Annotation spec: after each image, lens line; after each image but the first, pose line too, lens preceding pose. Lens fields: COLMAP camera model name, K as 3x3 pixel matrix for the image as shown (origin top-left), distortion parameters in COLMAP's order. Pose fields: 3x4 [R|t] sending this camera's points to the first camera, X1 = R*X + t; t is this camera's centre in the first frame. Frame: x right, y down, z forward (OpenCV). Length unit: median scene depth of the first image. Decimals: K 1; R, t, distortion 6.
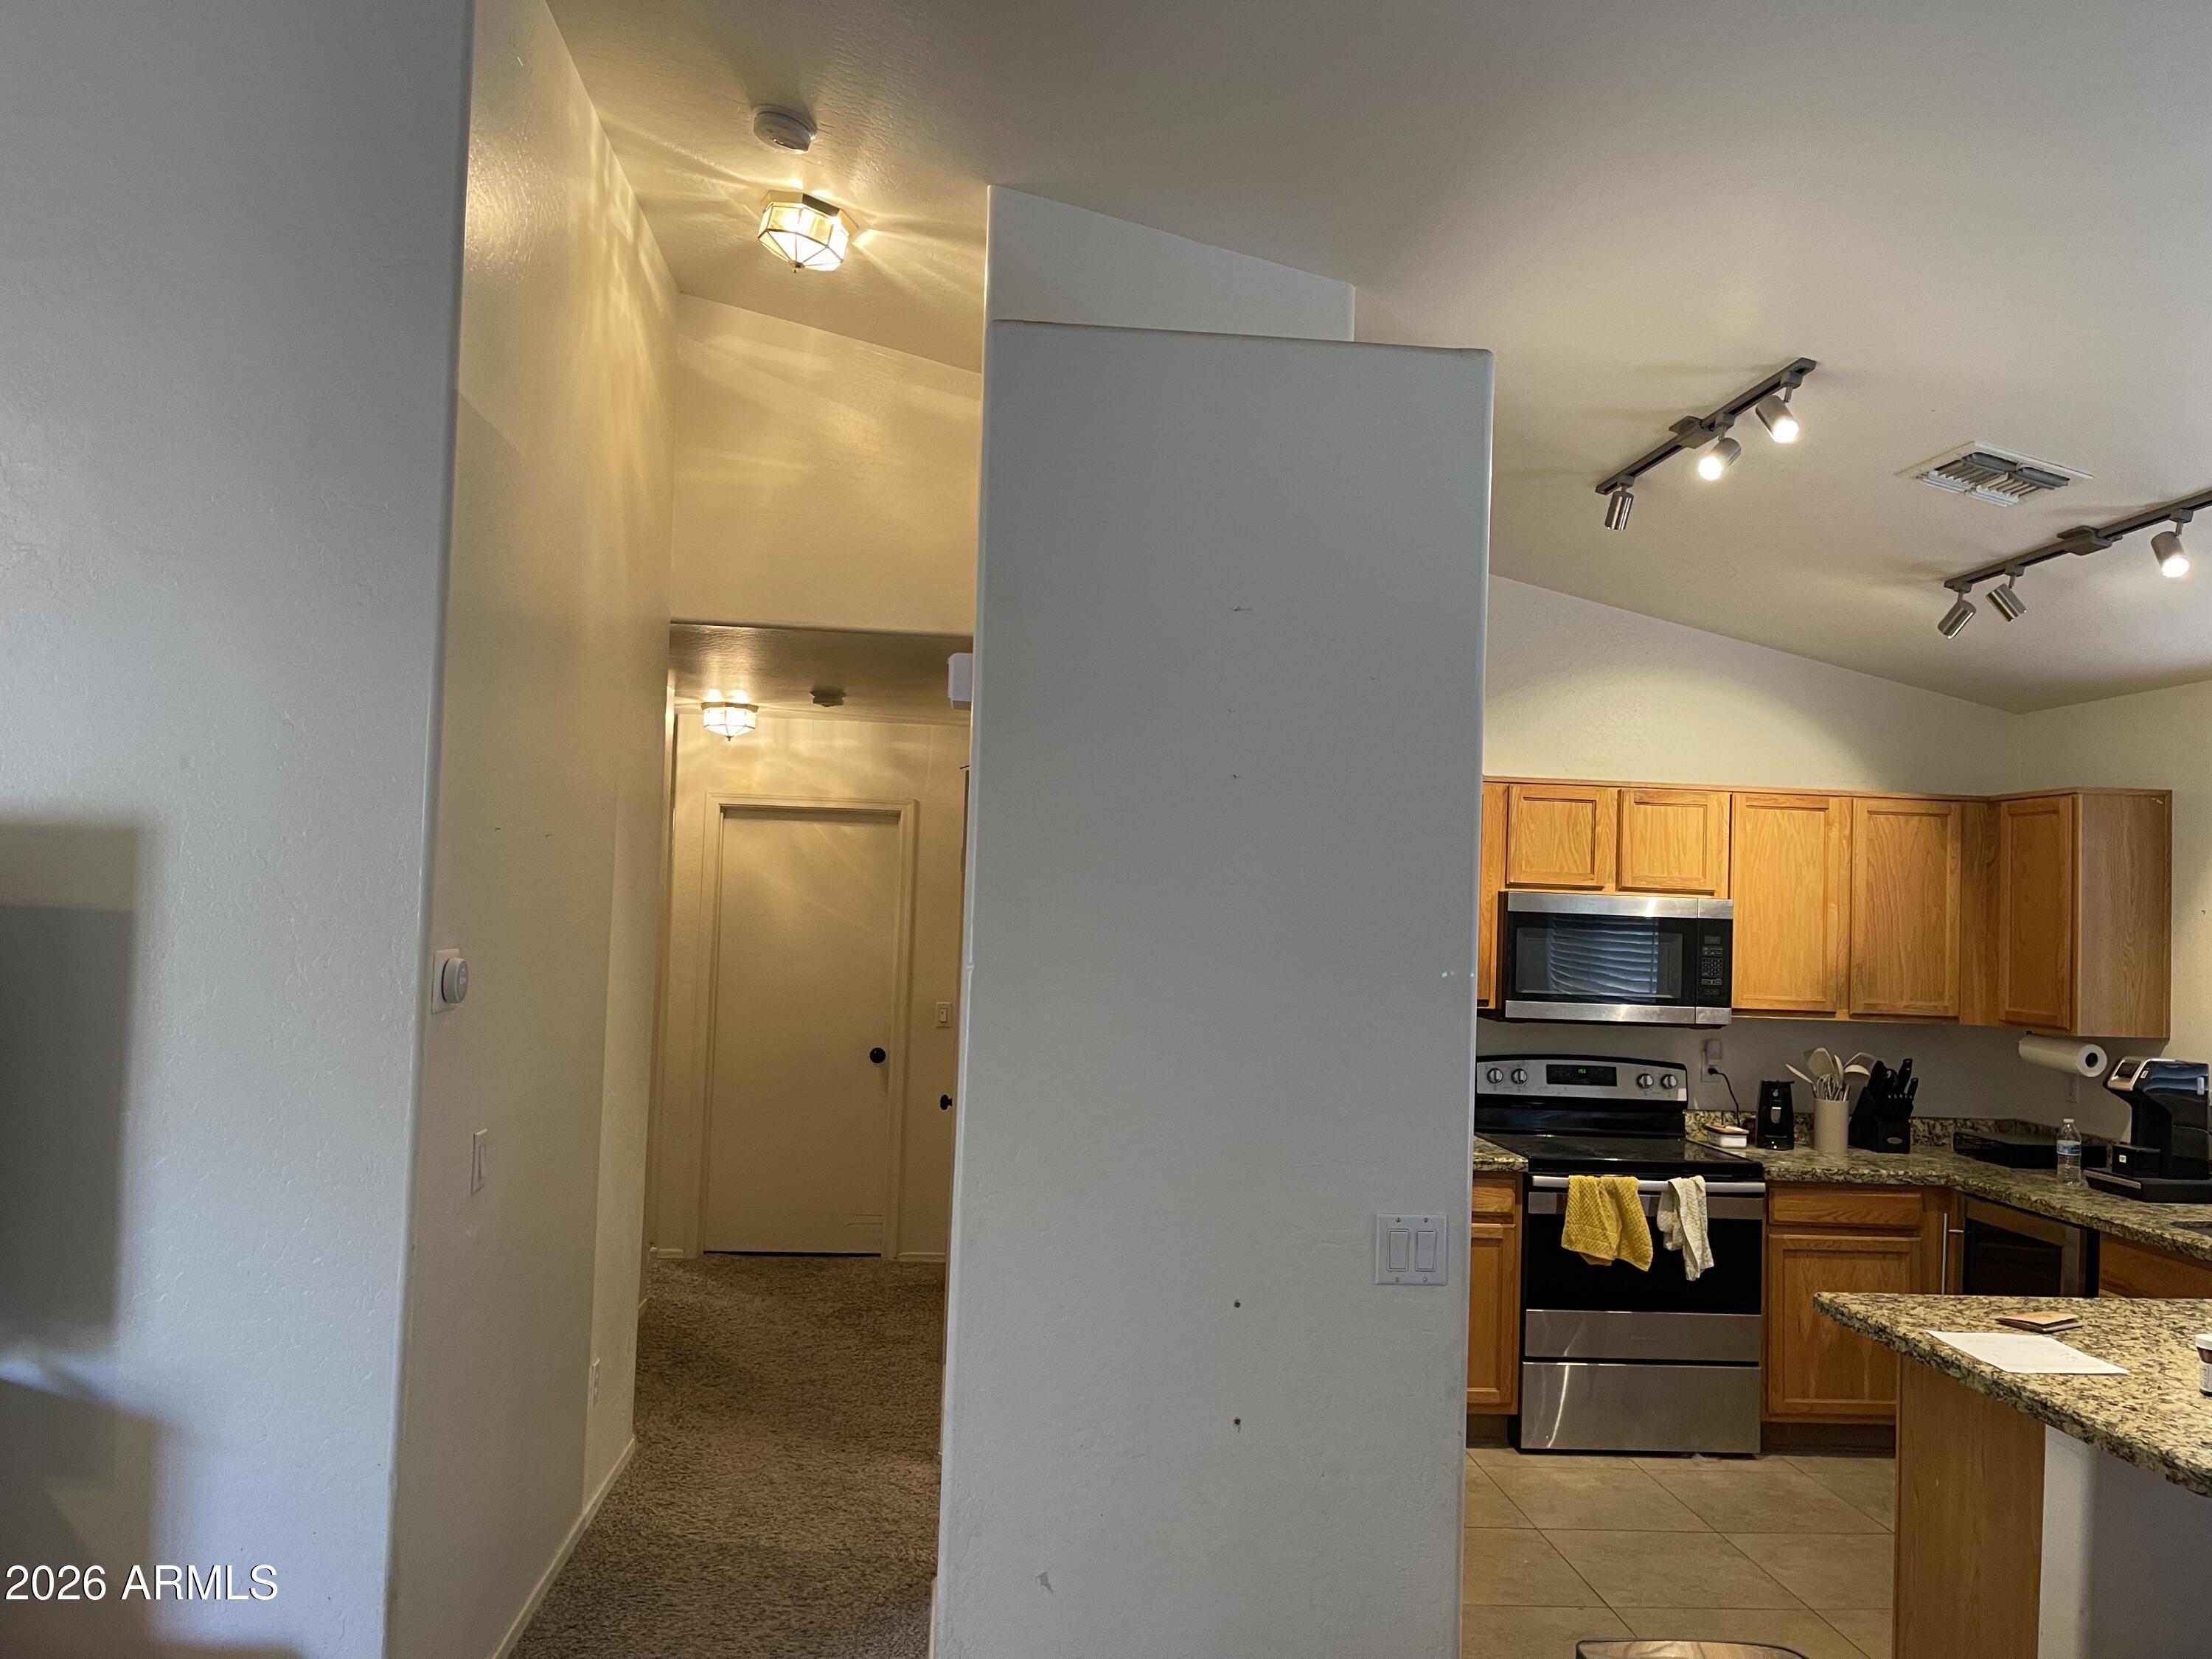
lens RADIAL K [[1664.3, 0, 1089.7], [0, 1664.3, 836.2], [0, 0, 1]] dist [0.059437, -0.073395]
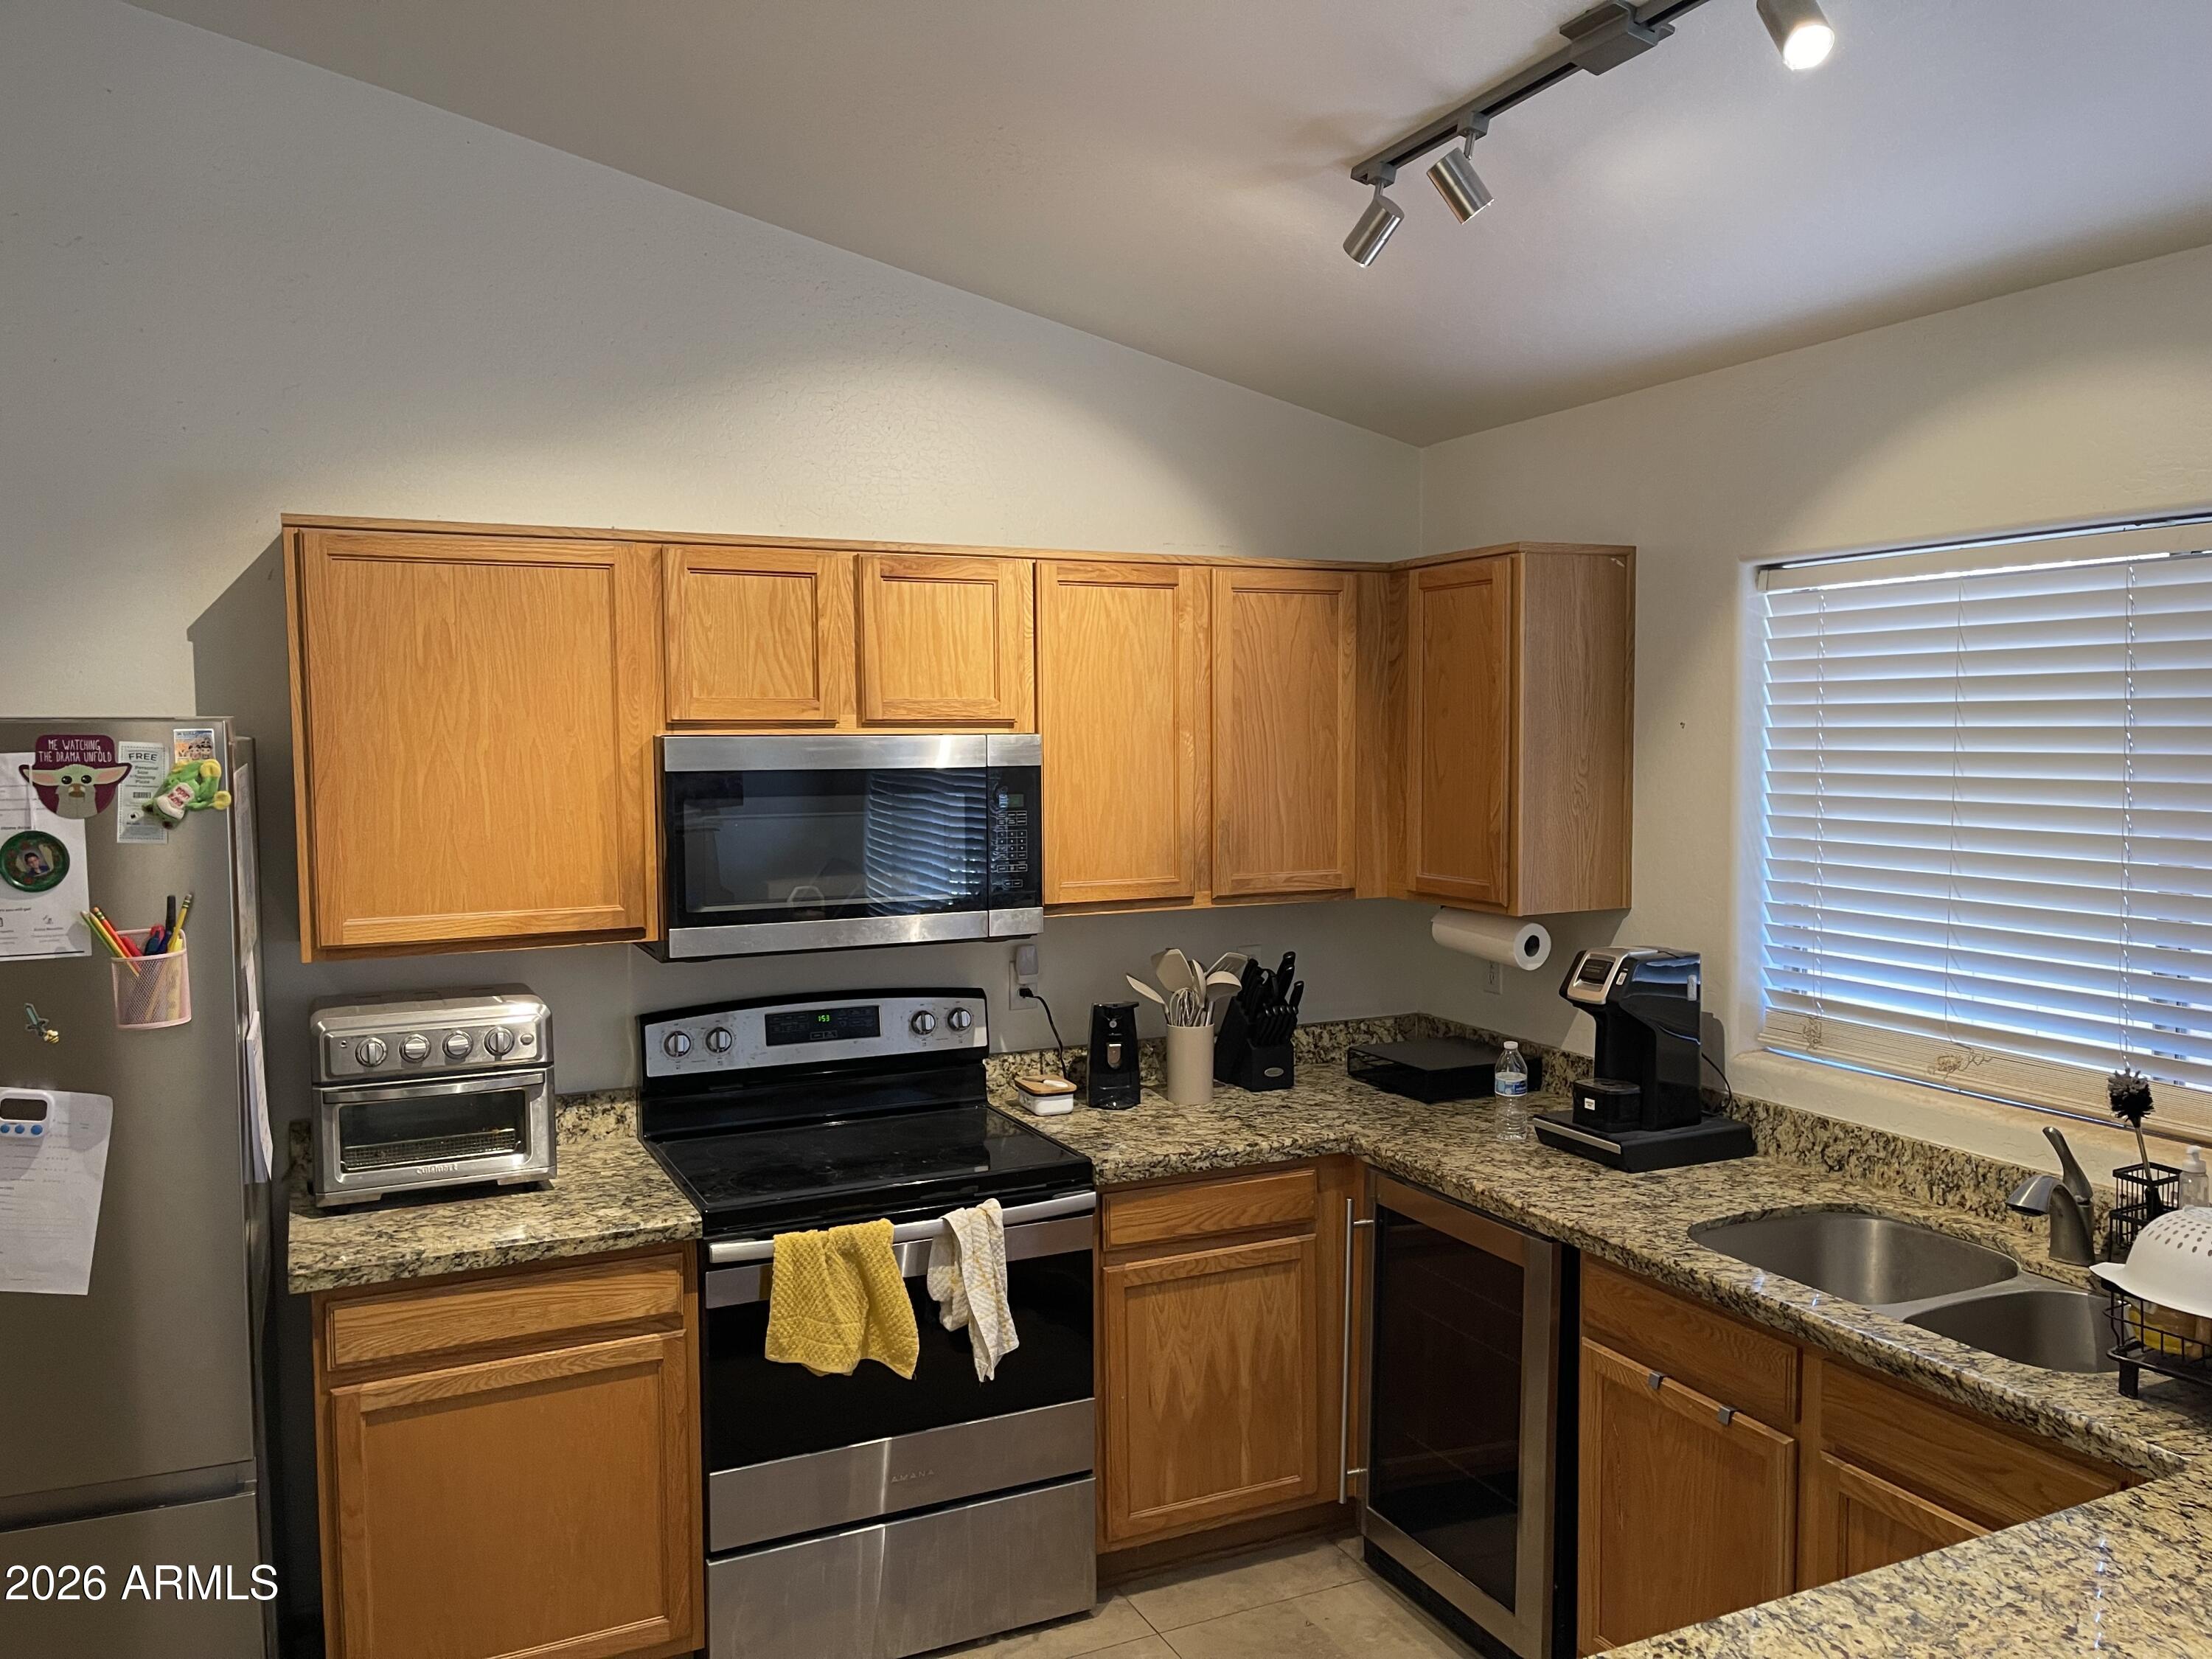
lens RADIAL K [[1664.3, 0, 1113.4], [0, 1664.3, 851.5], [0, 0, 1]] dist [0.059437, -0.073395]
pose [[0.930903, -0.068963, 0.358696, 0.188974], [0.025335, 0.991841, 0.124940, 0.004960], [-0.364386, -0.107219, 0.925055, 0.424830]]
